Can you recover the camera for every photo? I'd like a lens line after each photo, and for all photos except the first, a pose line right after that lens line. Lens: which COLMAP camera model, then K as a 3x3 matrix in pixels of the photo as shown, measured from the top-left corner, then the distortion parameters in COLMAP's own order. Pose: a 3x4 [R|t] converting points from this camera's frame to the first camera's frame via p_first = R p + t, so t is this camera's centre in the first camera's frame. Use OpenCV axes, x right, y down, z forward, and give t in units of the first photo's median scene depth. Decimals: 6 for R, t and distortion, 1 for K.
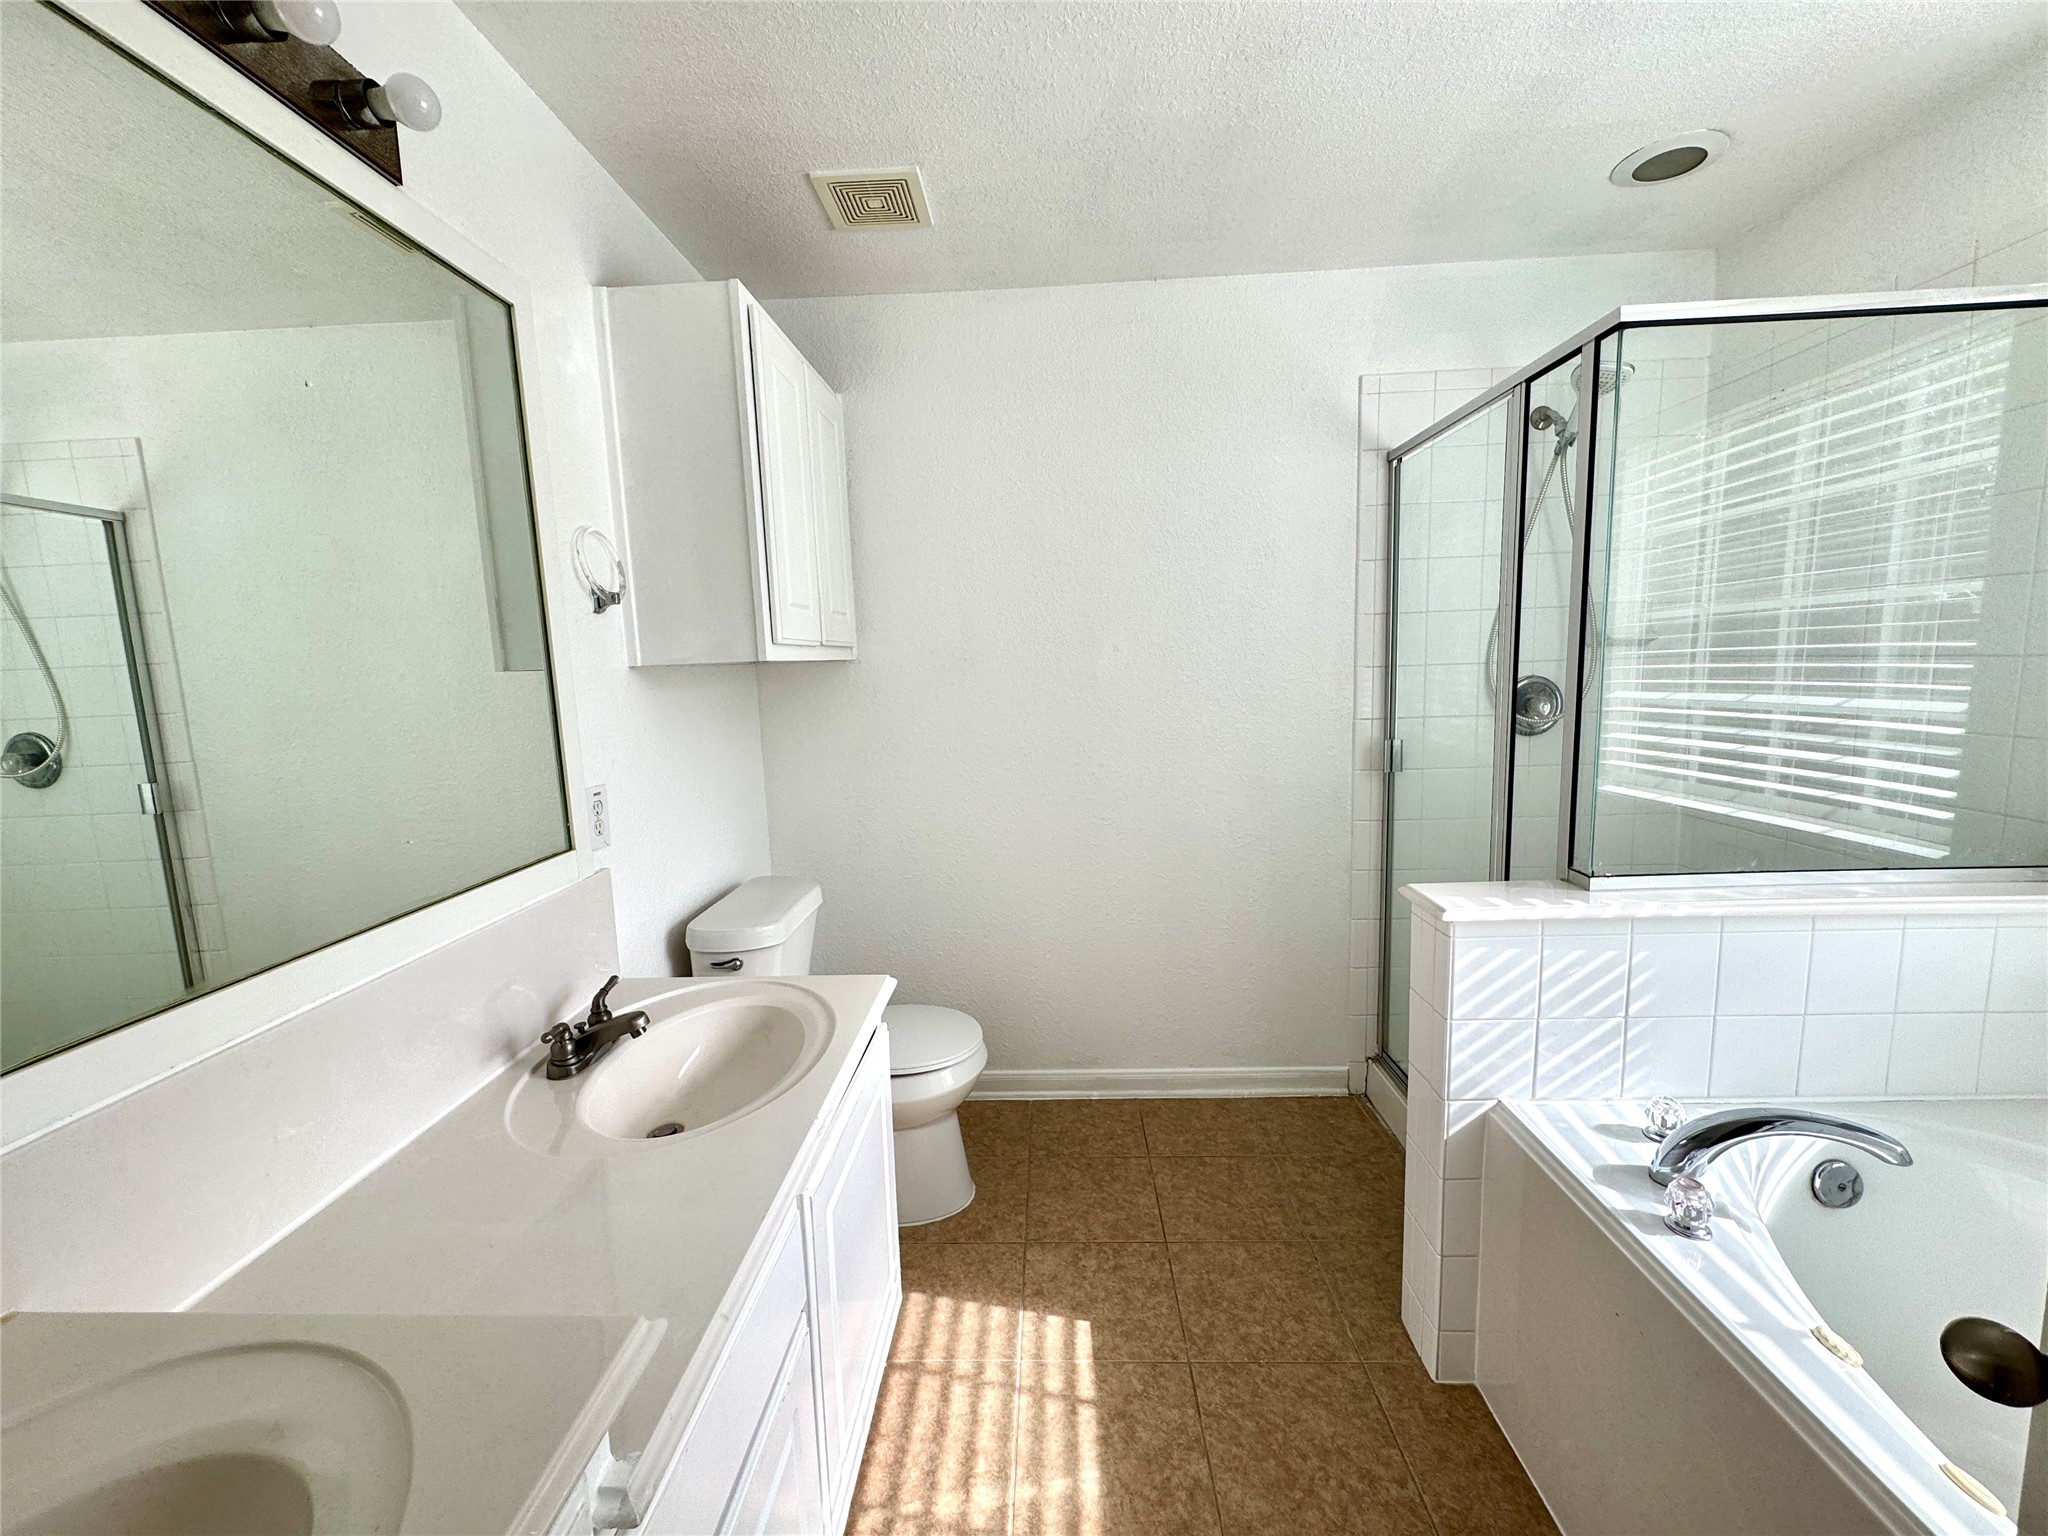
lens RADIAL K [[815.6, 0, 1023.3], [0, 815.6, 771.7], [0, 0, 1]] dist [-0.001206, -0.000011]
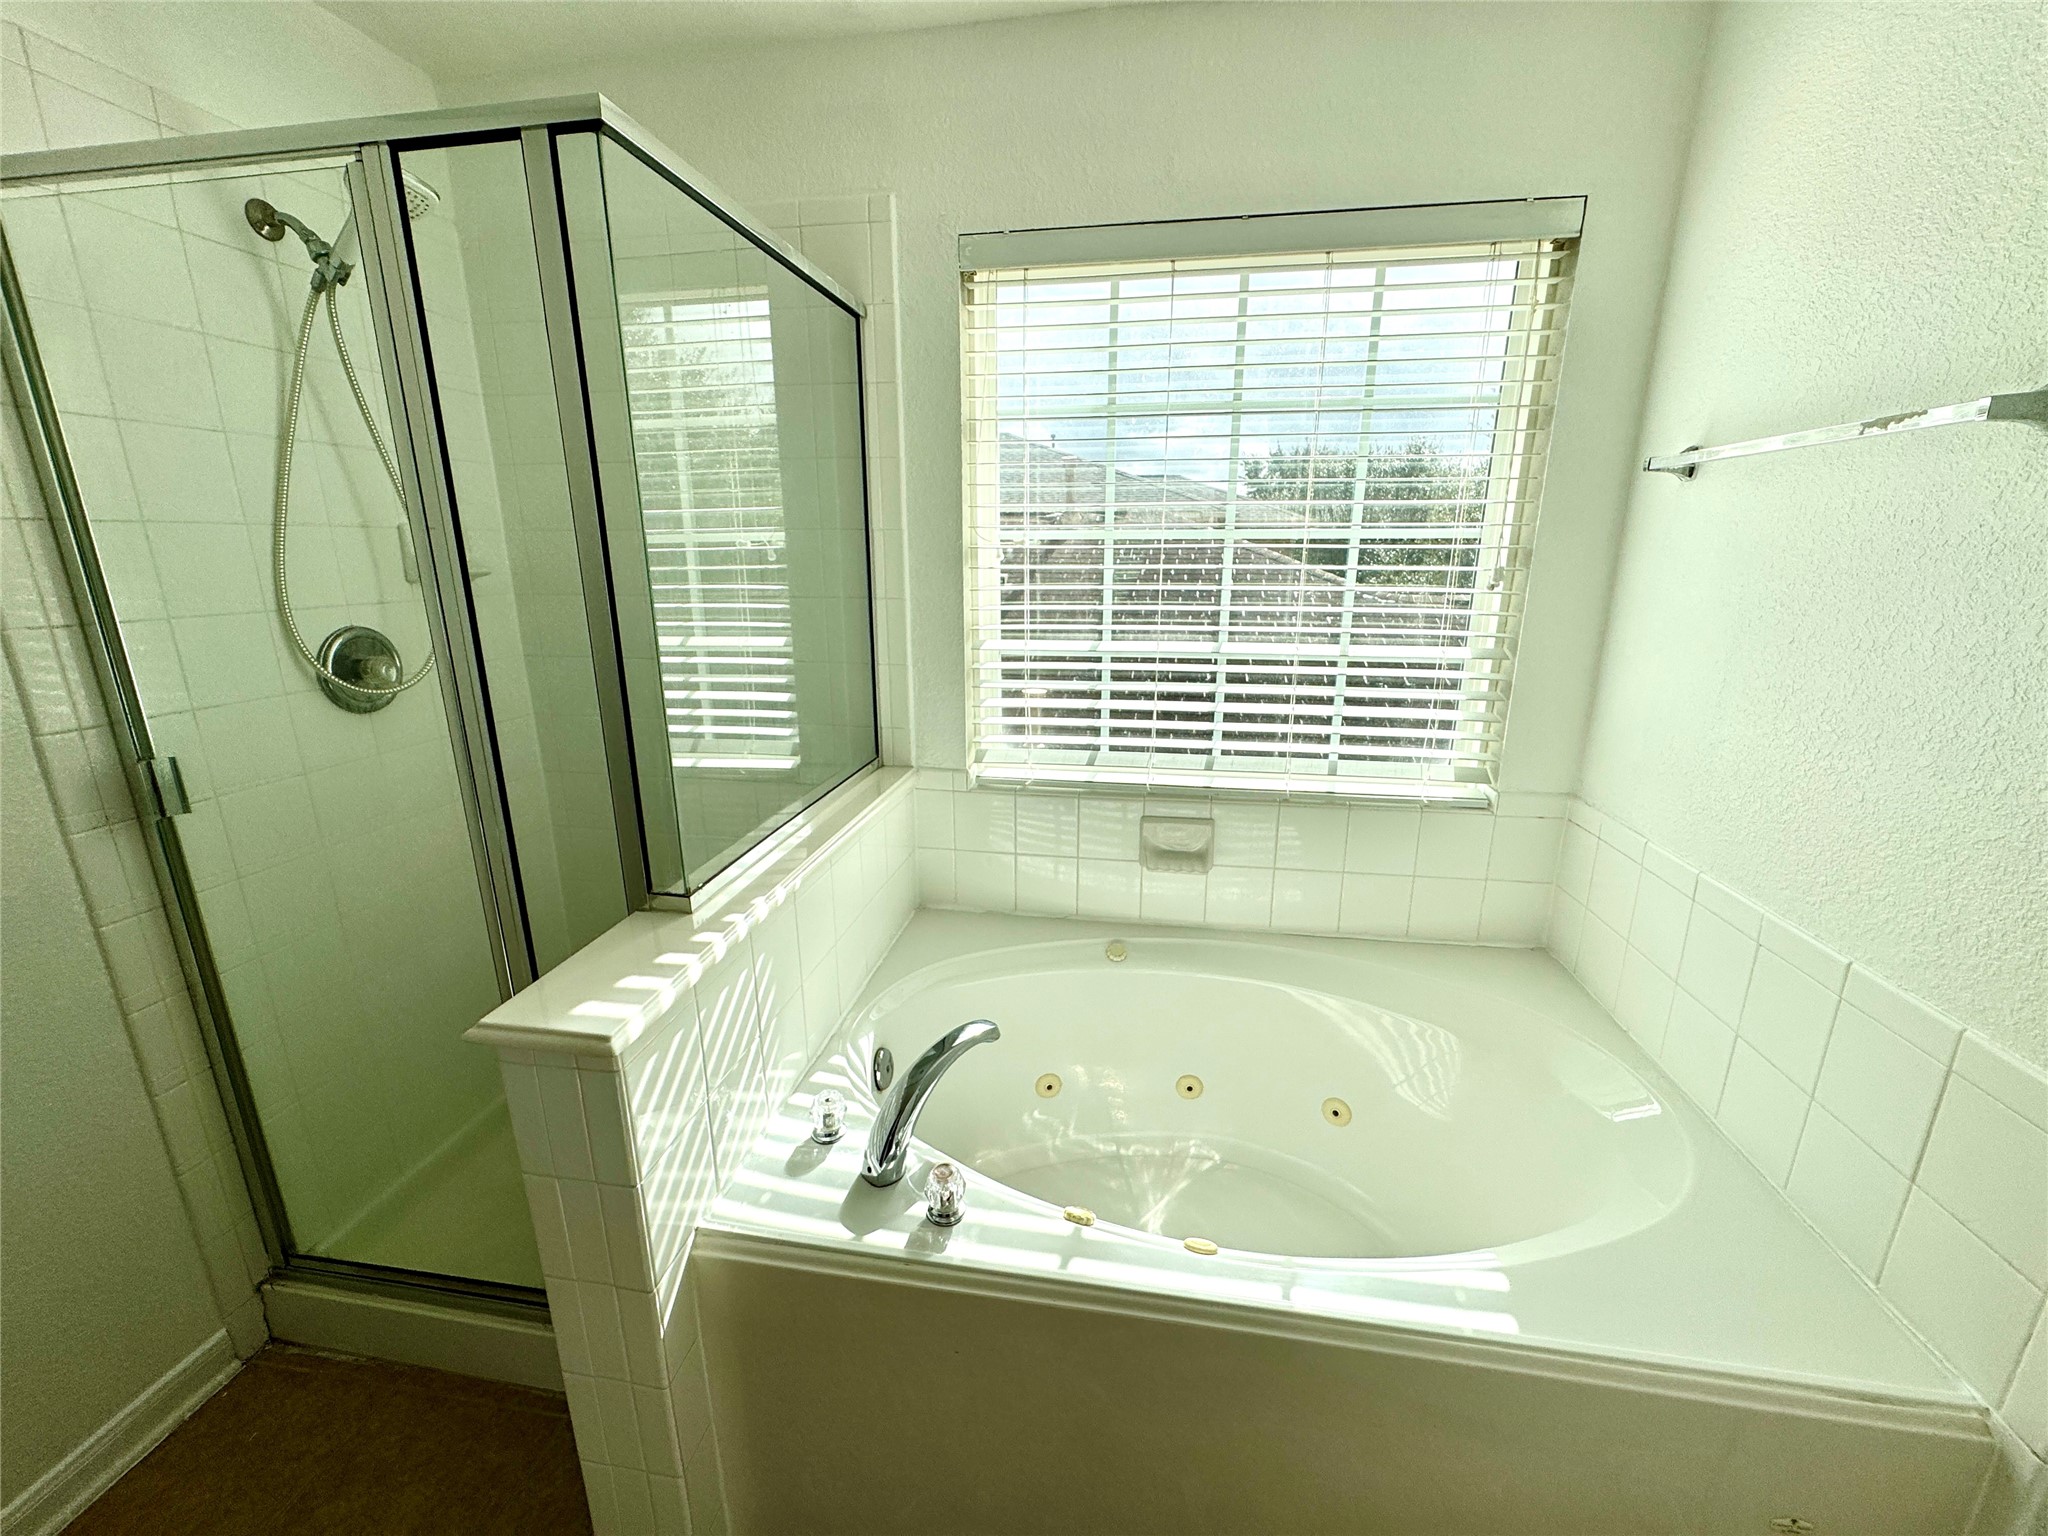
lens RADIAL K [[815.6, 0, 1023.3], [0, 815.6, 771.7], [0, 0, 1]] dist [-0.001206, -0.000011]
pose [[0.120622, -0.222290, 0.967490, -0.001564], [0.125417, 0.970209, 0.207278, -0.088537], [-0.984744, 0.096337, 0.144907, 0.442575]]
